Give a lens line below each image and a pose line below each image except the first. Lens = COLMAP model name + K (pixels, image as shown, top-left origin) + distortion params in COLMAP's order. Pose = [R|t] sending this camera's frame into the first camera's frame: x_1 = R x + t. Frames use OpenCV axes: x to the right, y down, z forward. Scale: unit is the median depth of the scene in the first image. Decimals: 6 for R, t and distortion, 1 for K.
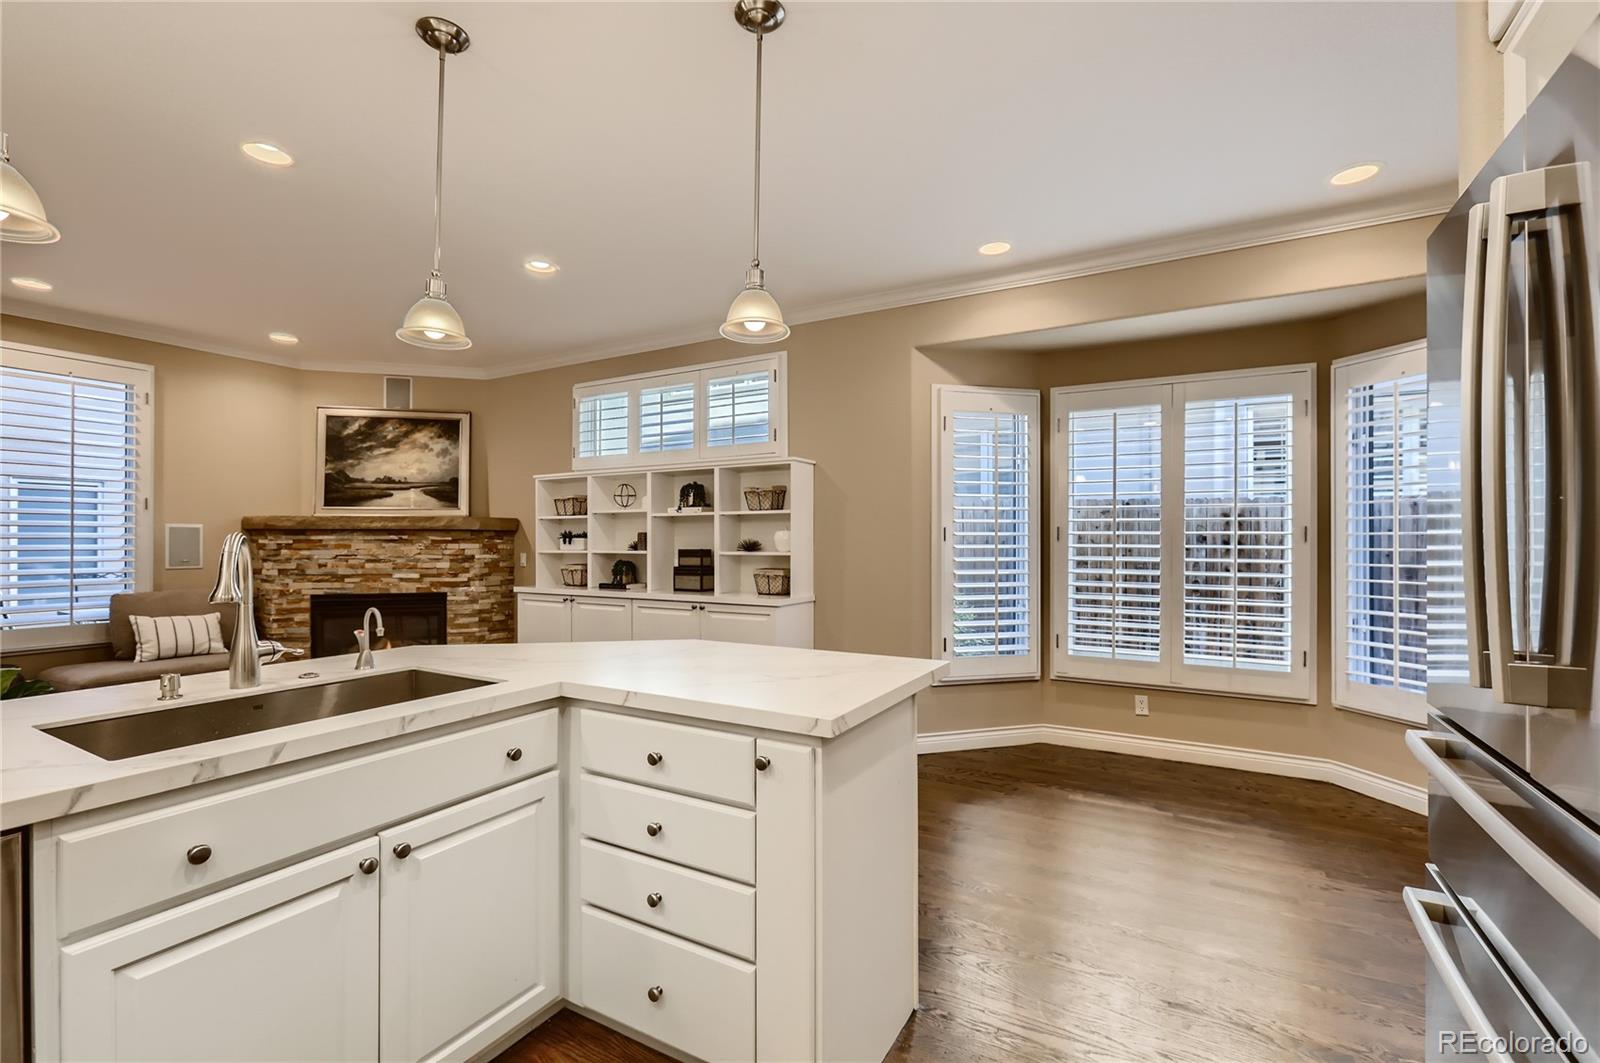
lens RADIAL K [[710.7, 0, 792.2], [0, 710.7, 535.6], [0, 0, 1]] dist [-0.014706, 0.008576]
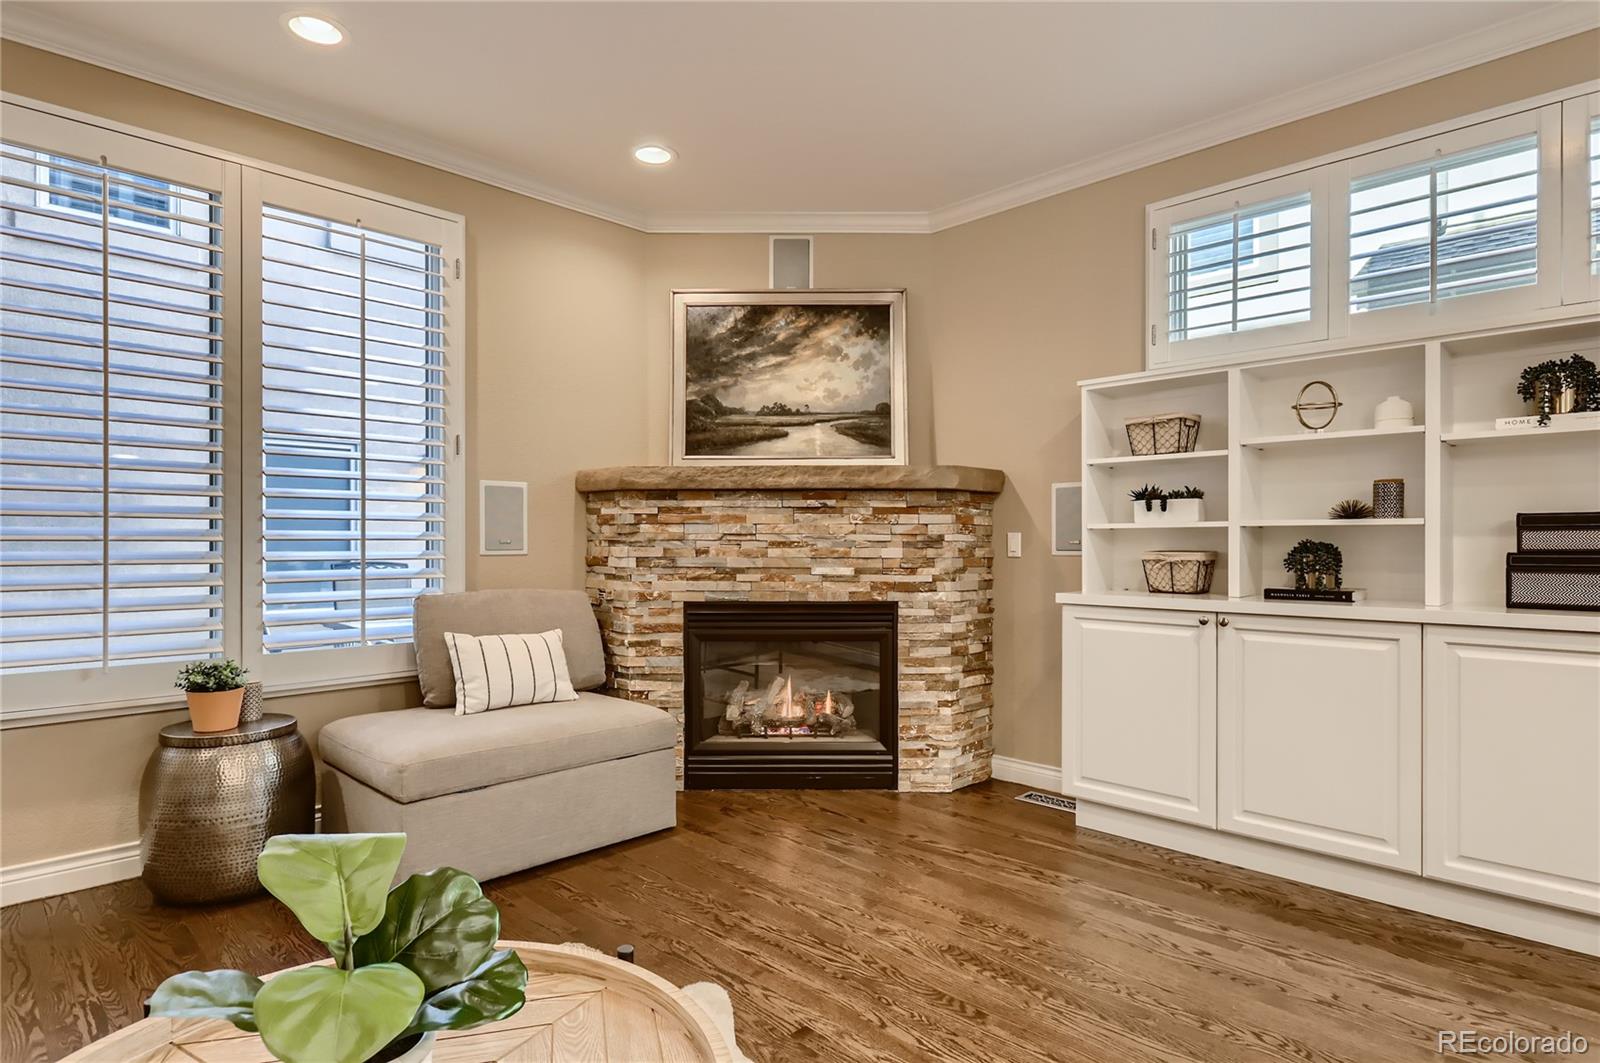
lens RADIAL K [[873.6, 0, 796.3], [0, 873.6, 540.6], [0, 0, 1]] dist [-0.005173, -0.000733]
pose [[0.965527, -0.000076, -0.260305, -0.388905], [0.001831, 0.999977, 0.006503, 0.027673], [0.260298, -0.006756, 0.965505, 0.315105]]
